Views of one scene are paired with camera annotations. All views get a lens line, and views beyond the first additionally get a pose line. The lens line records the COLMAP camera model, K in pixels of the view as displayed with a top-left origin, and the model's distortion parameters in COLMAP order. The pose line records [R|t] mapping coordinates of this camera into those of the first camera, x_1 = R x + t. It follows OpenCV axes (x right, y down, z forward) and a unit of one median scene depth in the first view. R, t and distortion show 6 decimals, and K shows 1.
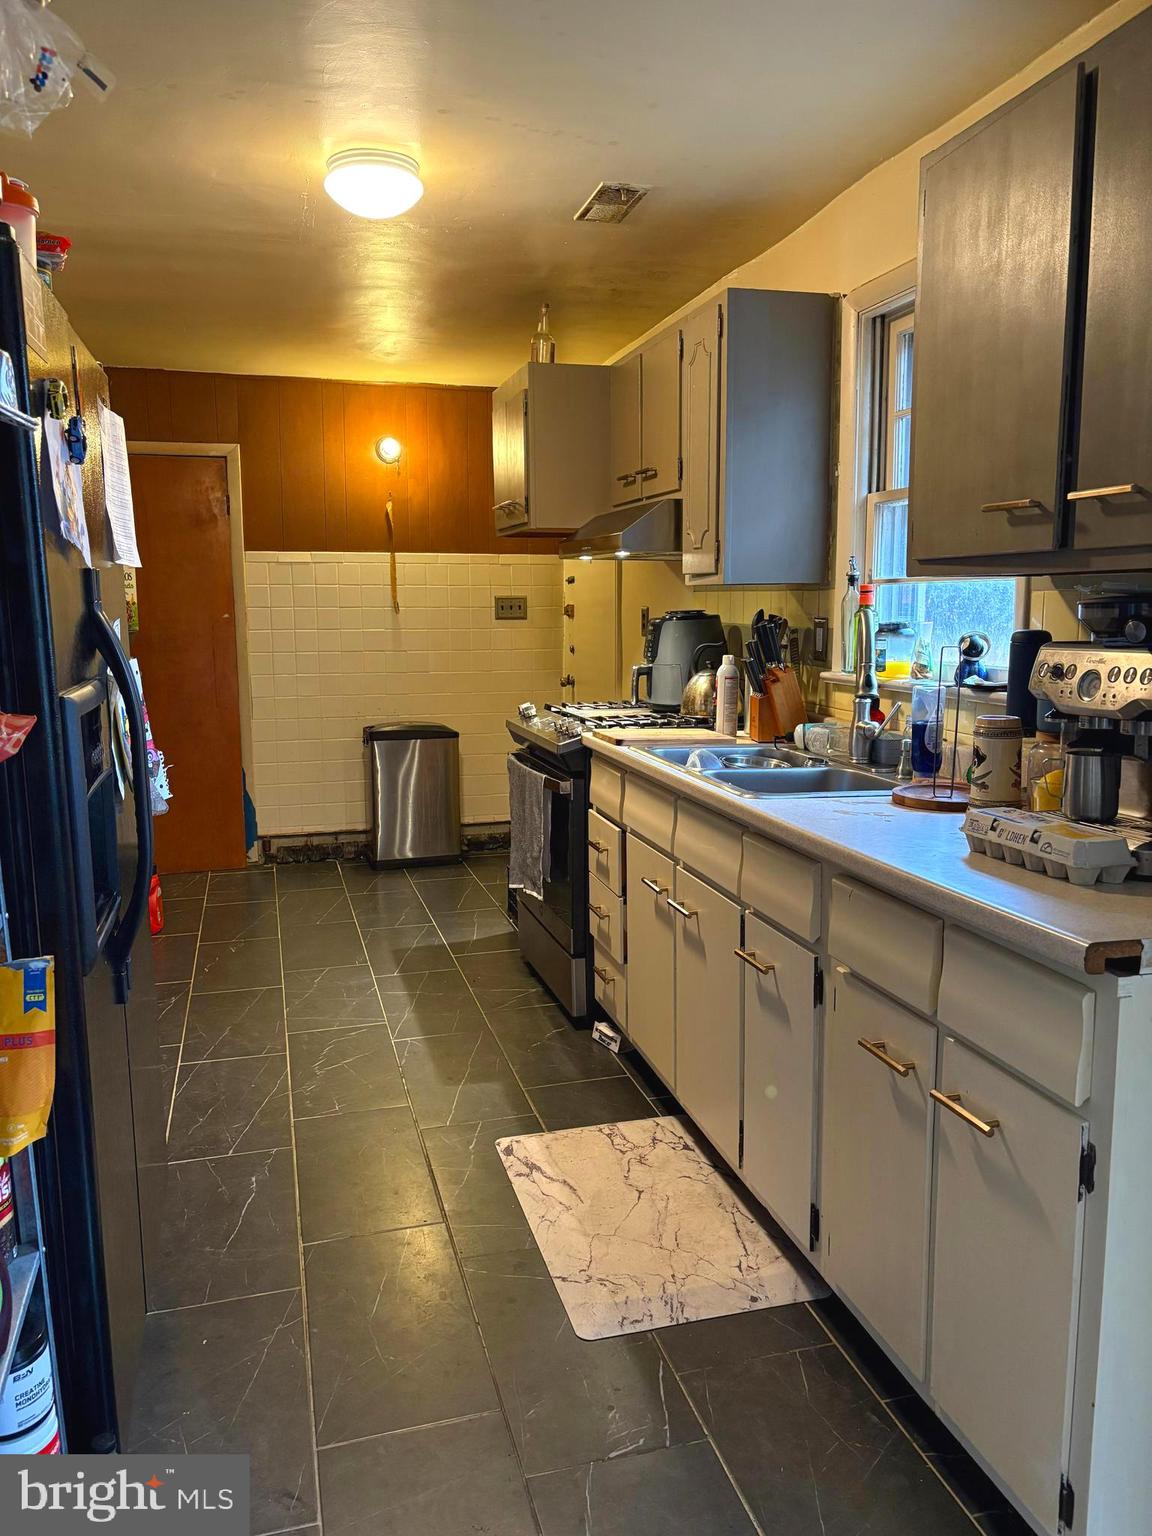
lens RADIAL K [[1180.2, 0, 580.4], [0, 1180.2, 772.2], [0, 0, 1]] dist [0.048536, -0.027034]
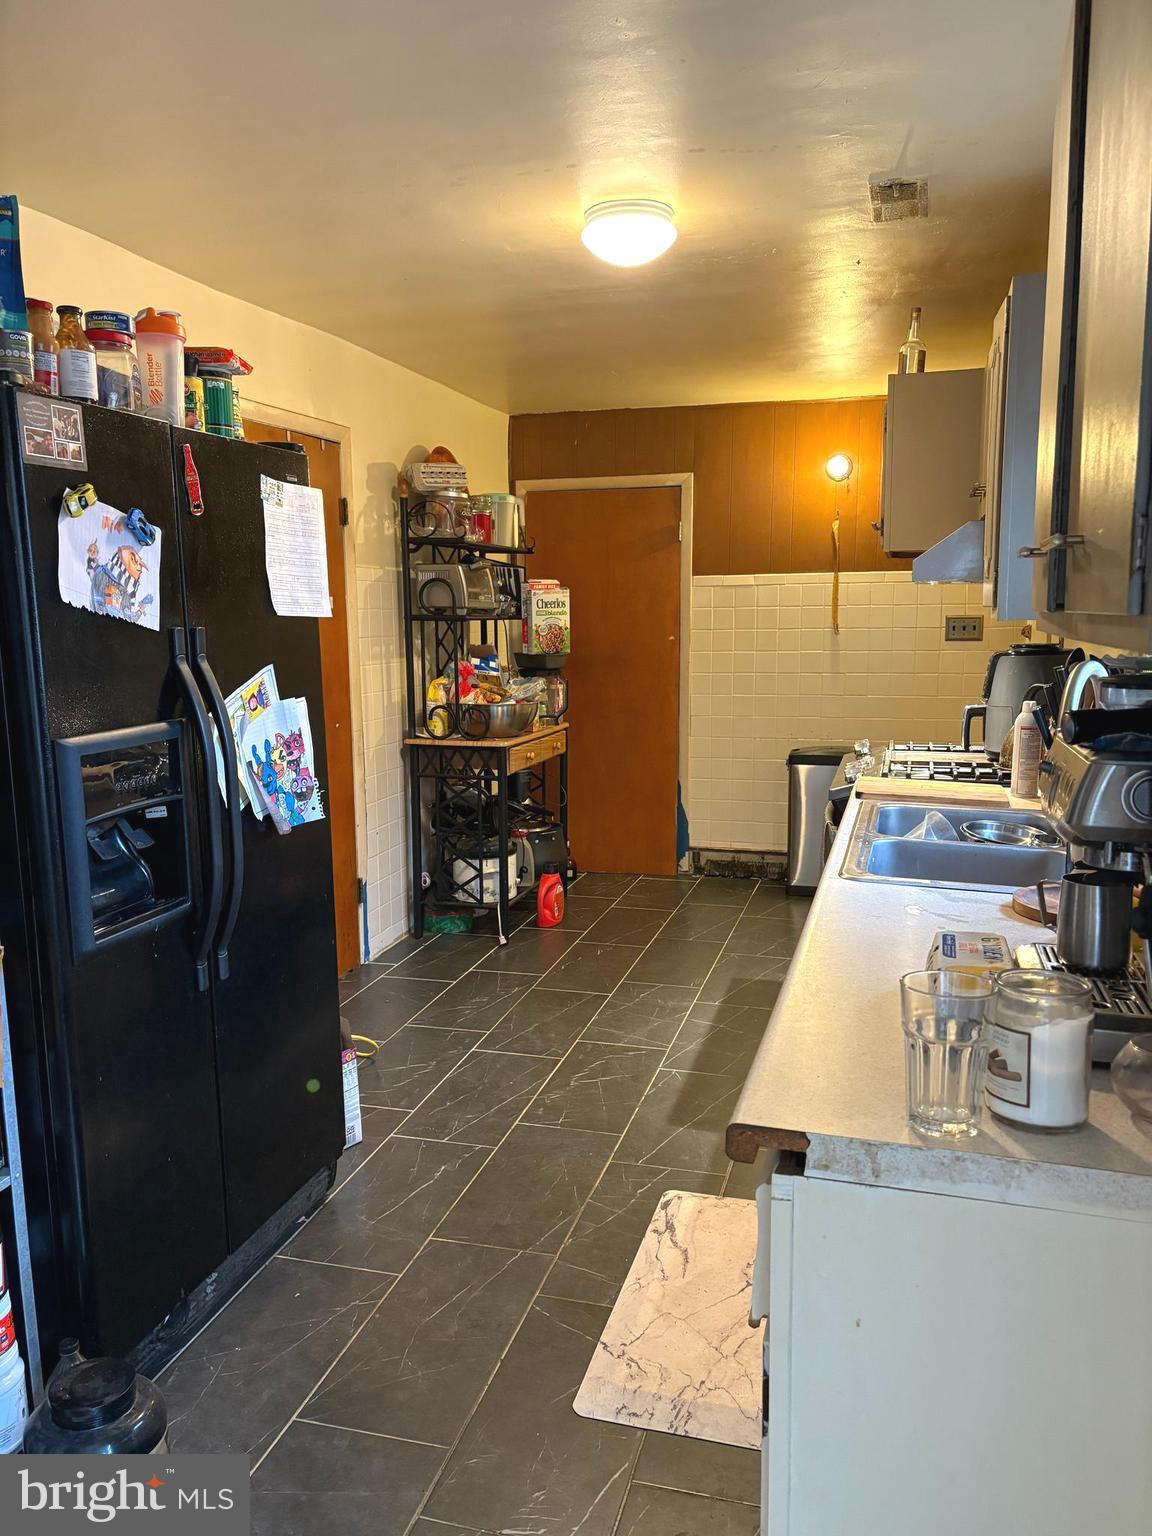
lens RADIAL K [[1180.2, 0, 580.4], [0, 1180.2, 772.2], [0, 0, 1]] dist [0.048536, -0.027034]
pose [[0.842668, 0.070727, -0.533768, 0.207618], [-0.070100, 0.997309, 0.021480, -0.029029], [0.533851, 0.019317, 0.845358, 0.069231]]
